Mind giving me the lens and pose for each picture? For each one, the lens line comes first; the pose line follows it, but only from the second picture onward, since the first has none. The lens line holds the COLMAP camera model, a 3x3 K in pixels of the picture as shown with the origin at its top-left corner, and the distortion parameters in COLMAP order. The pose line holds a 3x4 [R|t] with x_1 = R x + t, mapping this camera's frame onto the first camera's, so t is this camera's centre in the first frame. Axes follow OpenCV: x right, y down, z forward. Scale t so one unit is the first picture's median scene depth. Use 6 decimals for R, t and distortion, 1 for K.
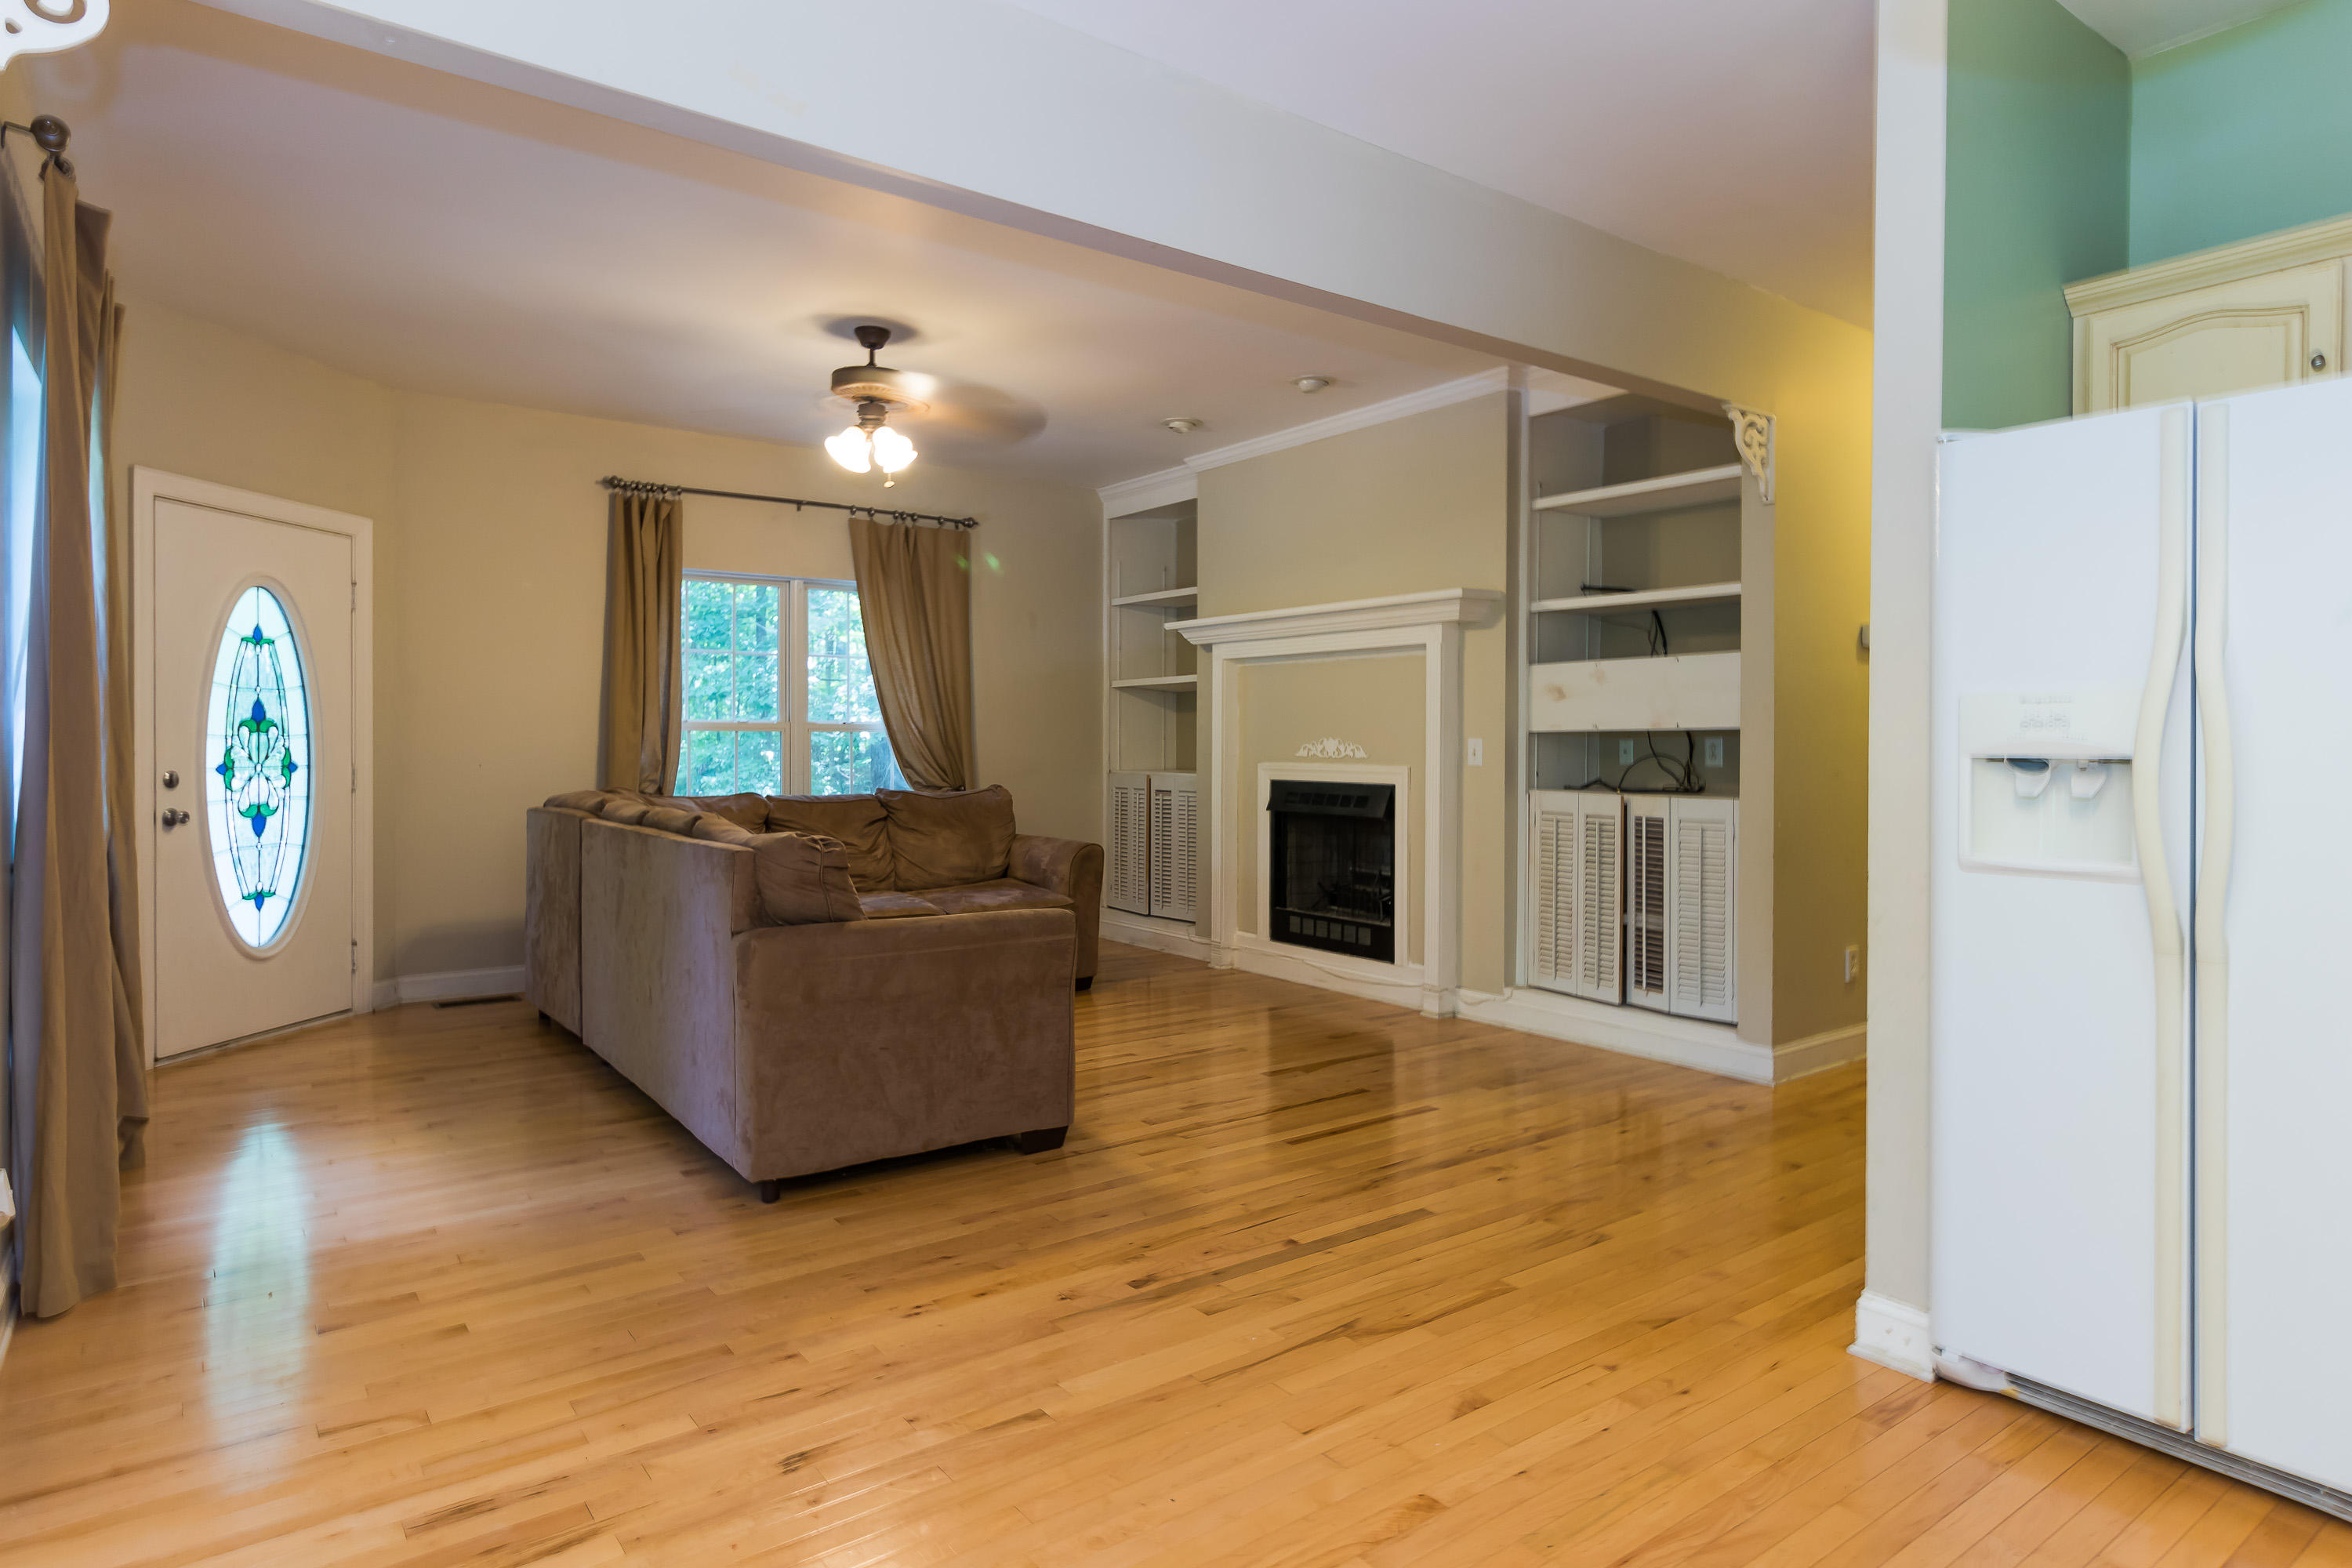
lens RADIAL K [[1291.4, 0, 1162.8], [0, 1291.4, 748.8], [0, 0, 1]] dist [-0.000717, -0.000069]
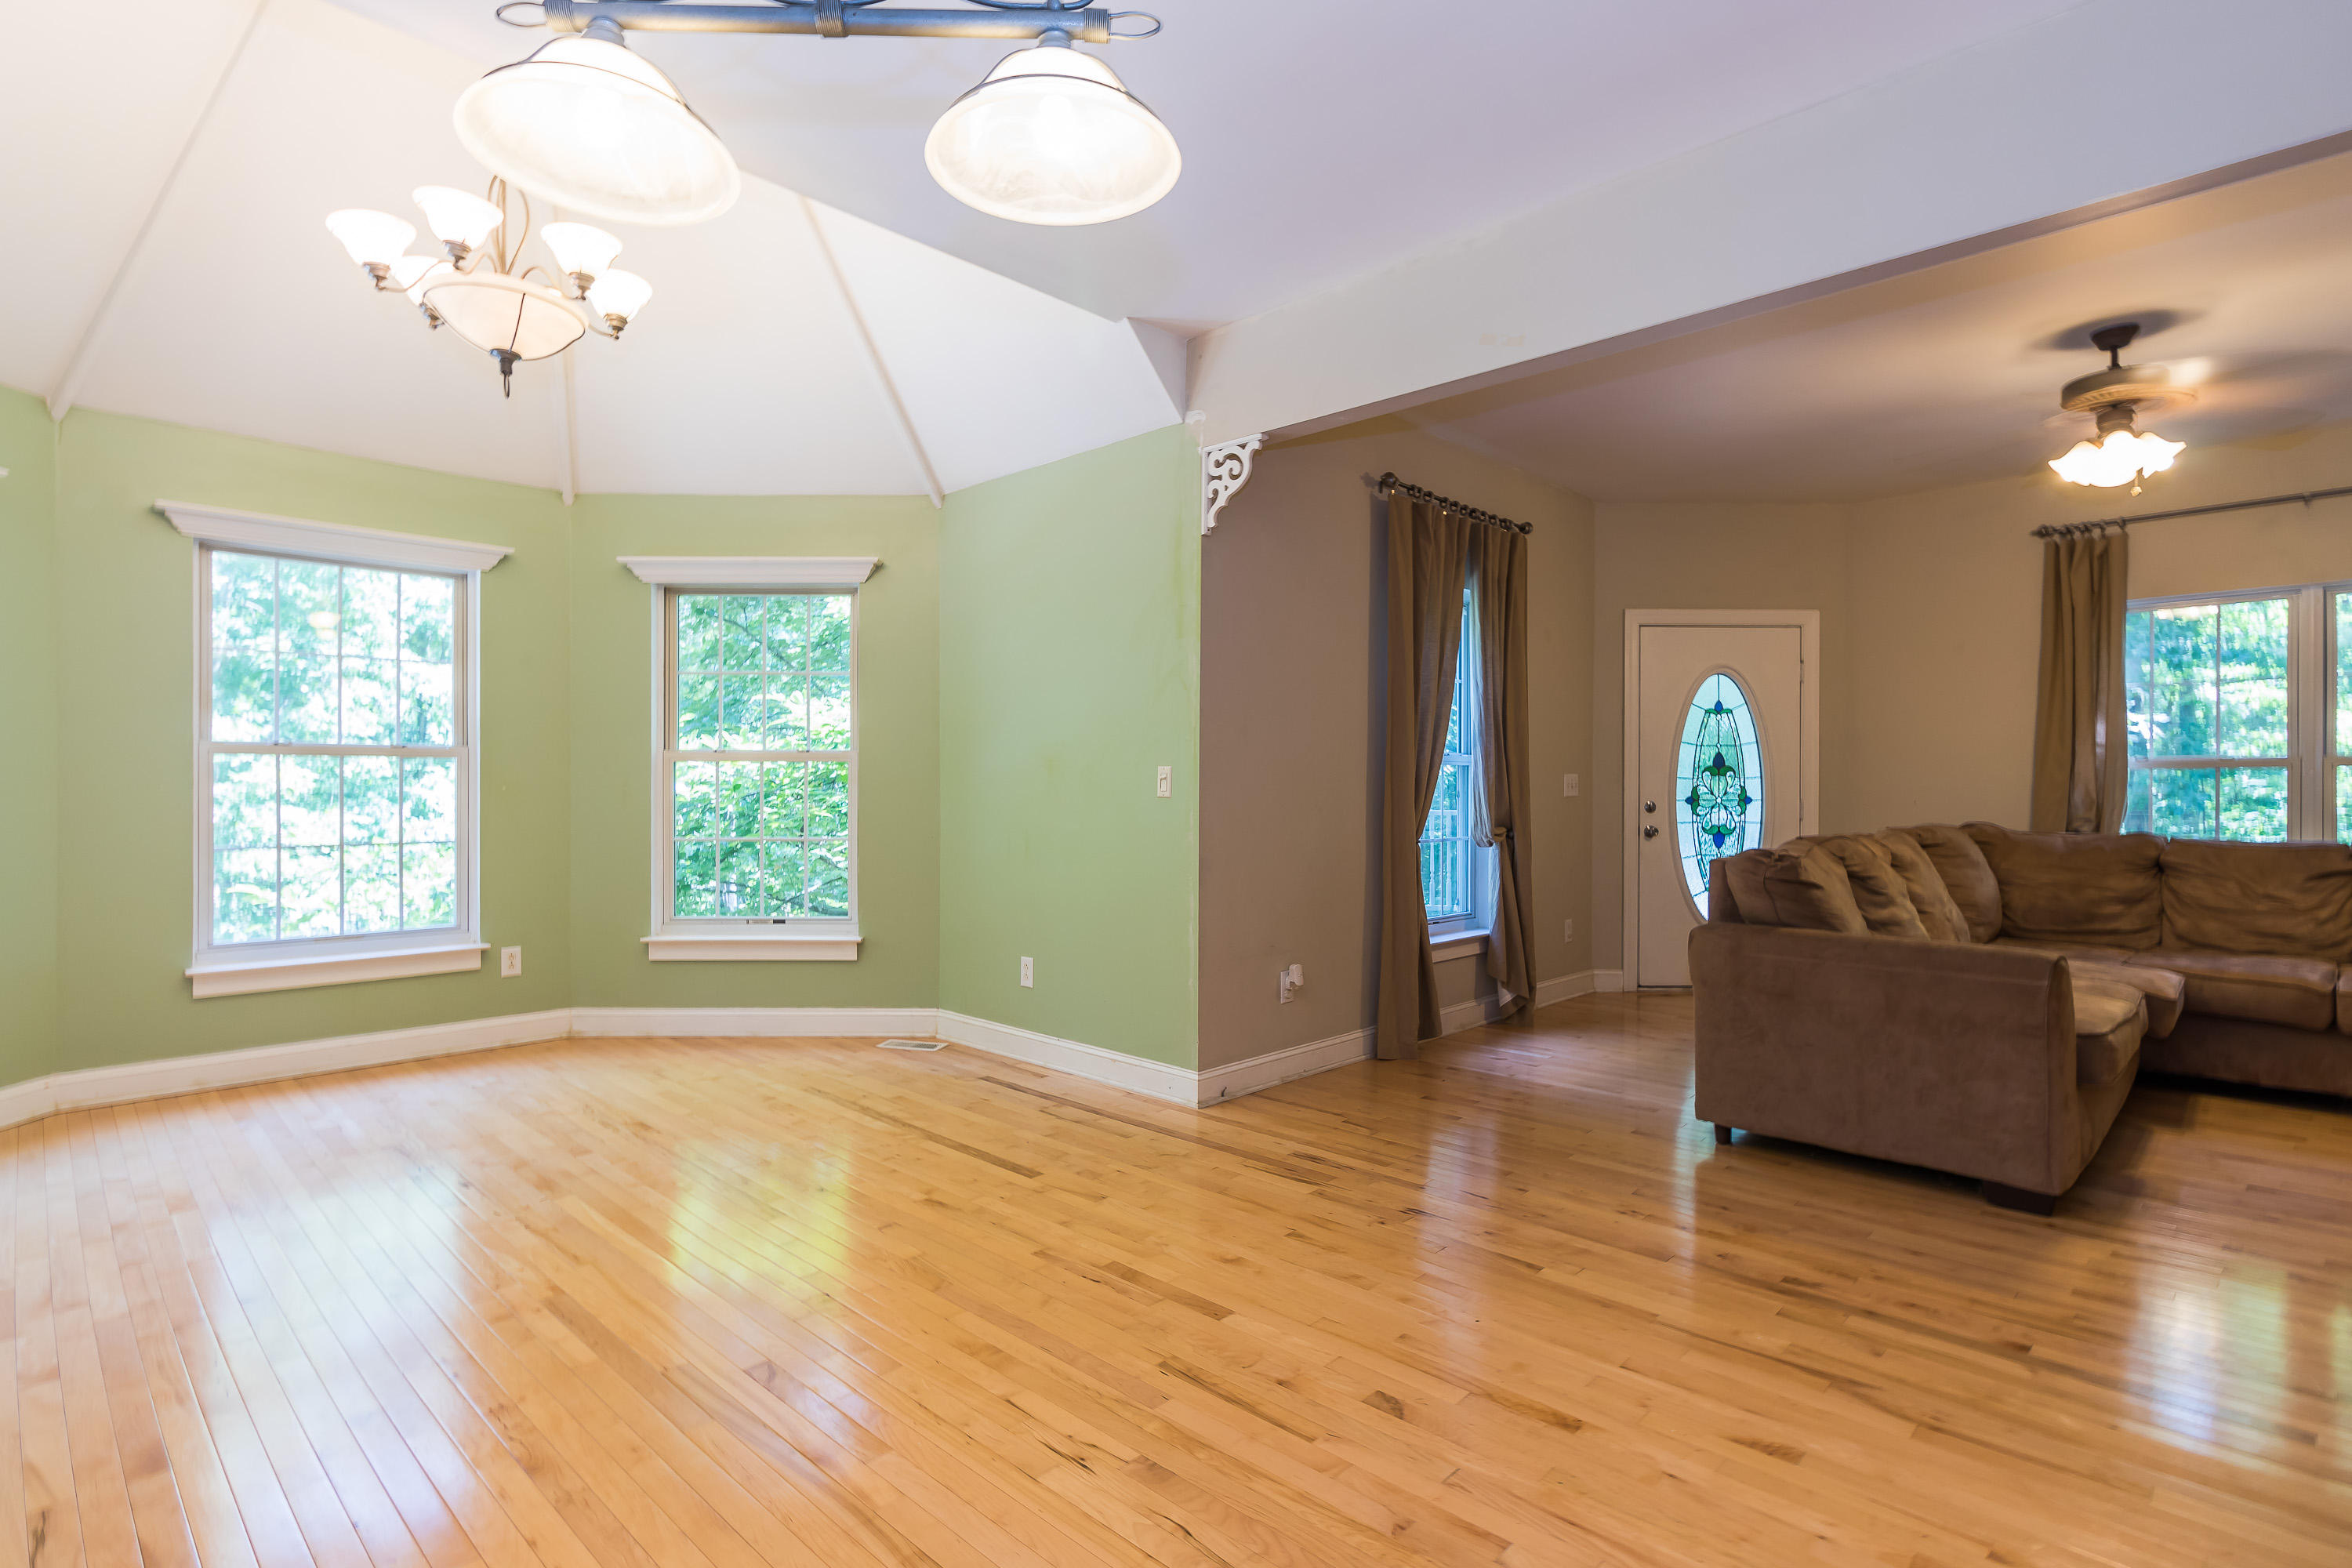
lens RADIAL K [[1144.8, 0, 1164.9], [0, 1144.8, 792.1], [0, 0, 1]] dist [-0.002931, 0.000249]
pose [[0.159102, -0.000322, -0.987262, 0.487232], [-0.007059, 0.999974, -0.001464, 0.012910], [0.987237, 0.007202, 0.159096, 0.205637]]
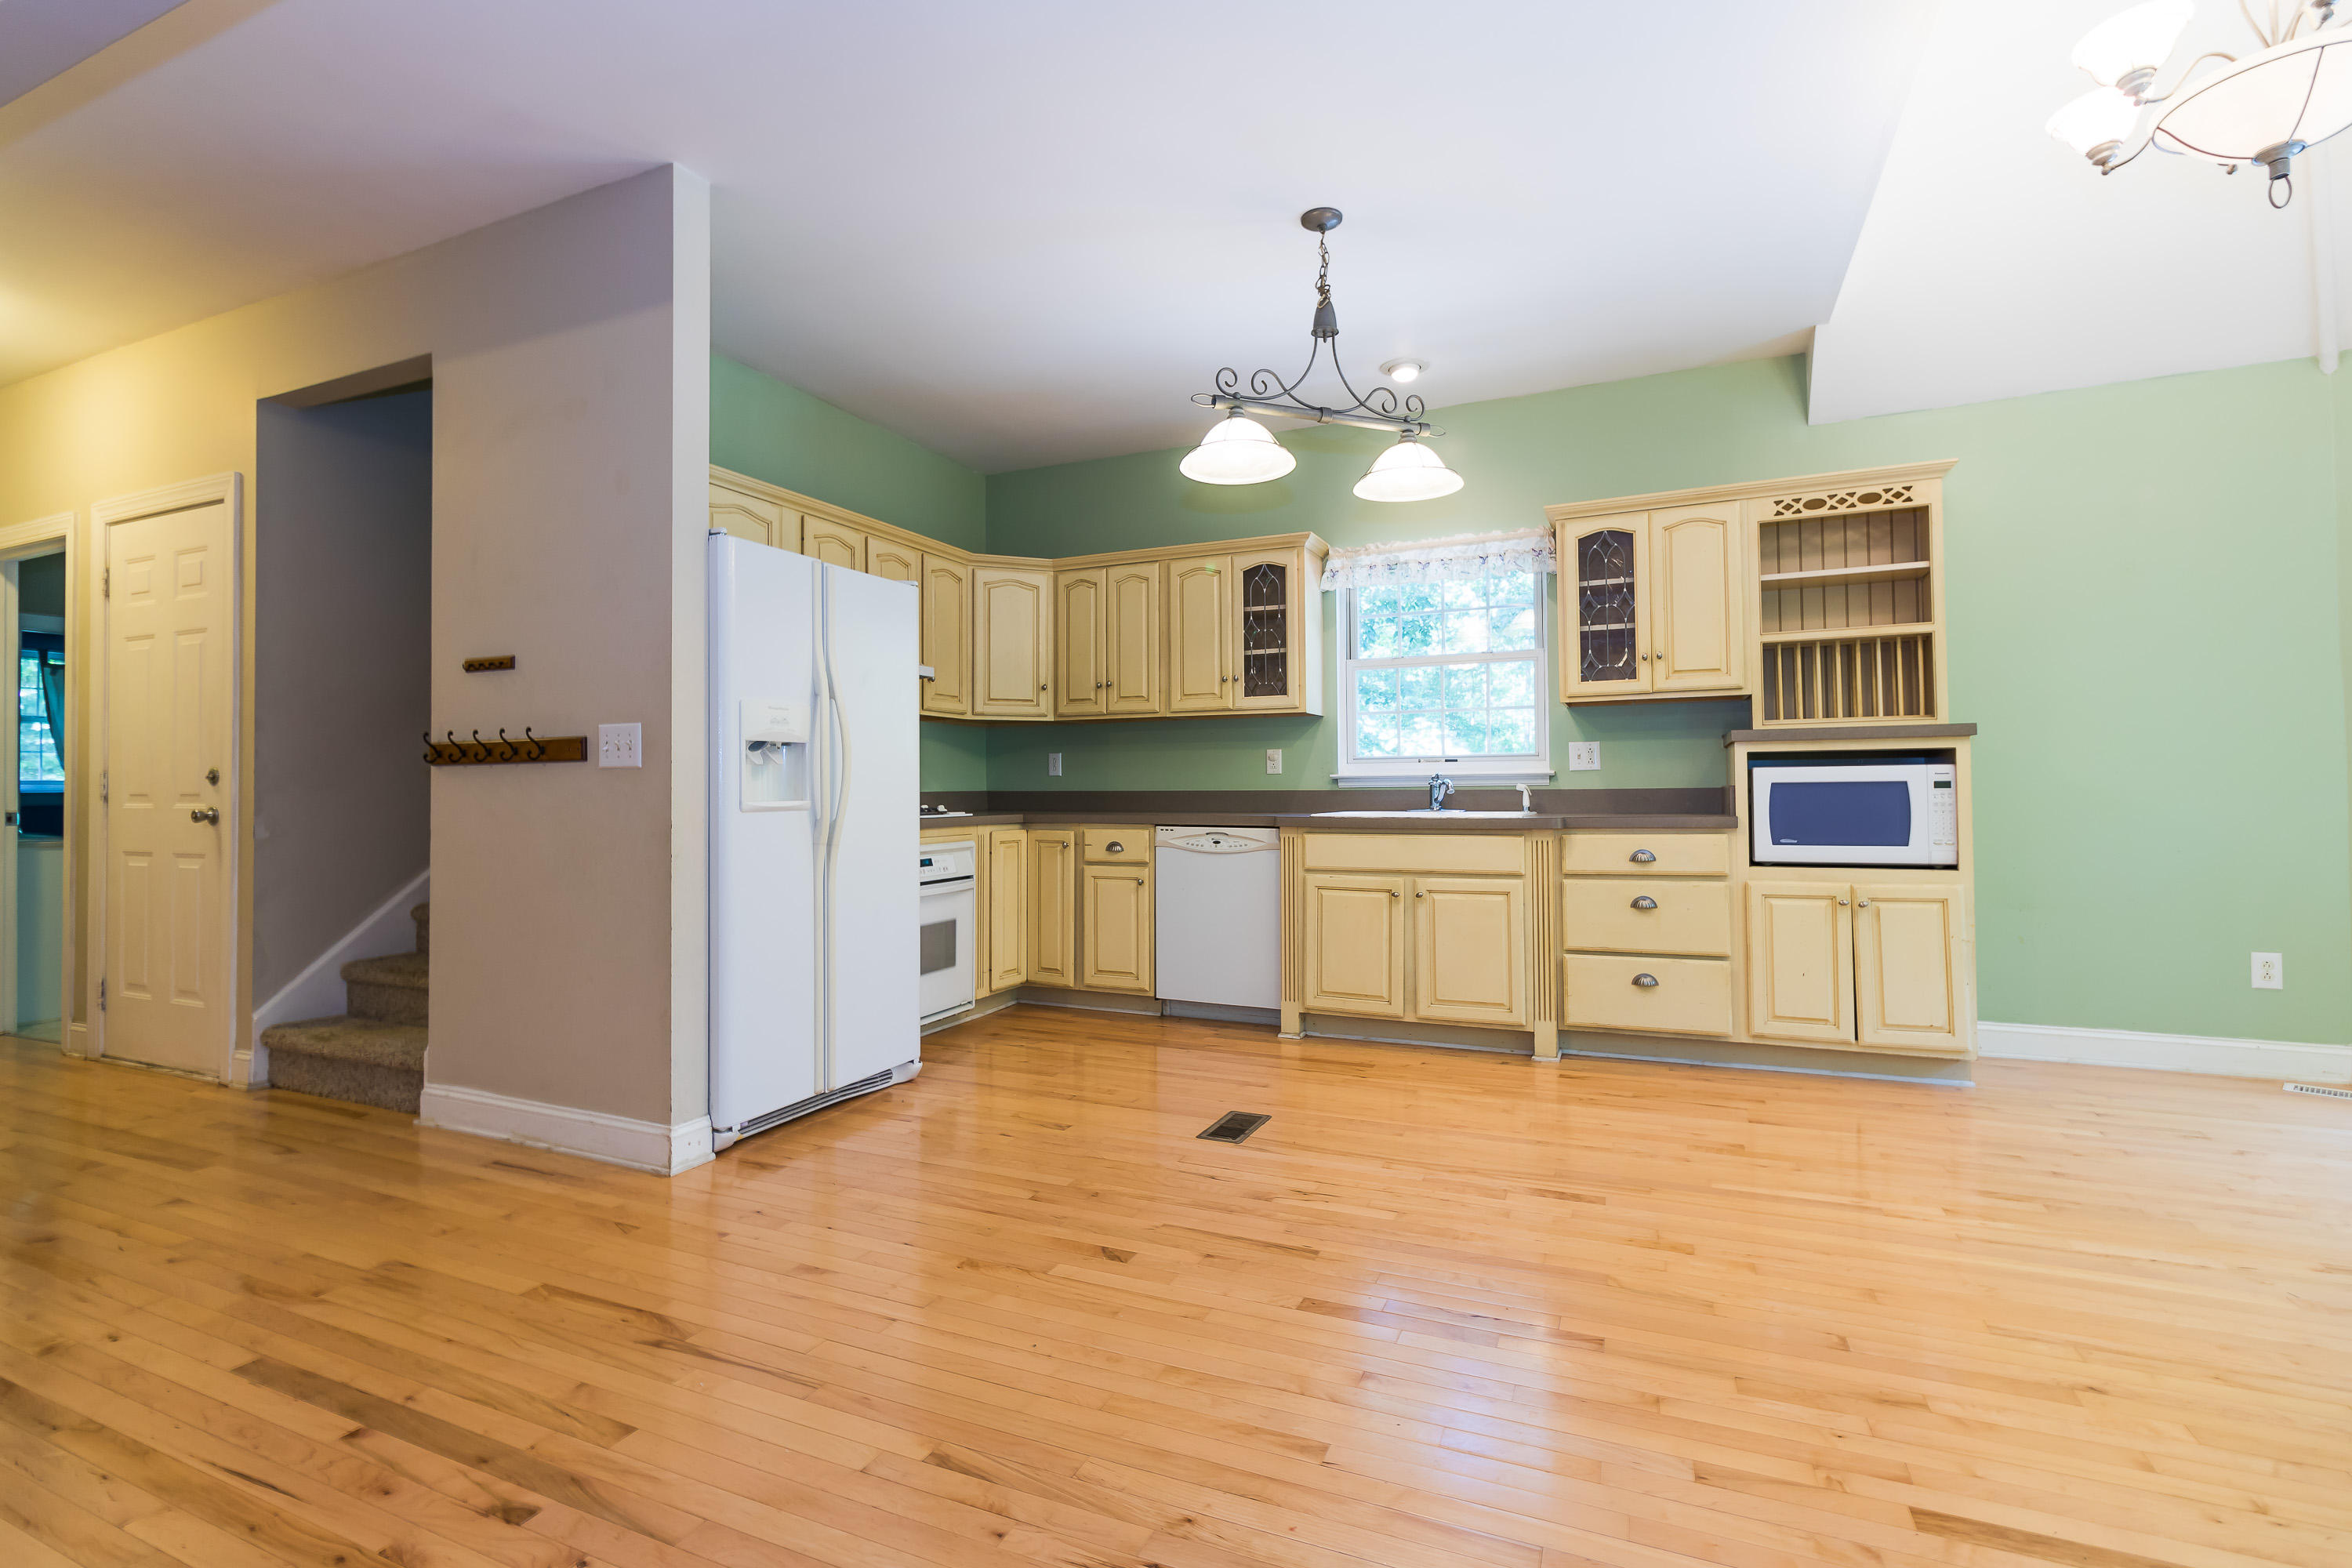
lens RADIAL K [[1095.9, 0, 1180.7], [0, 1095.9, 771.3], [0, 0, 1]] dist [0.000754, 0.001362]
pose [[-0.493469, 0.015915, 0.869618, -0.393975], [0.011115, 0.999866, -0.011991, 0.032291], [-0.869693, 0.003749, -0.493580, 0.584187]]
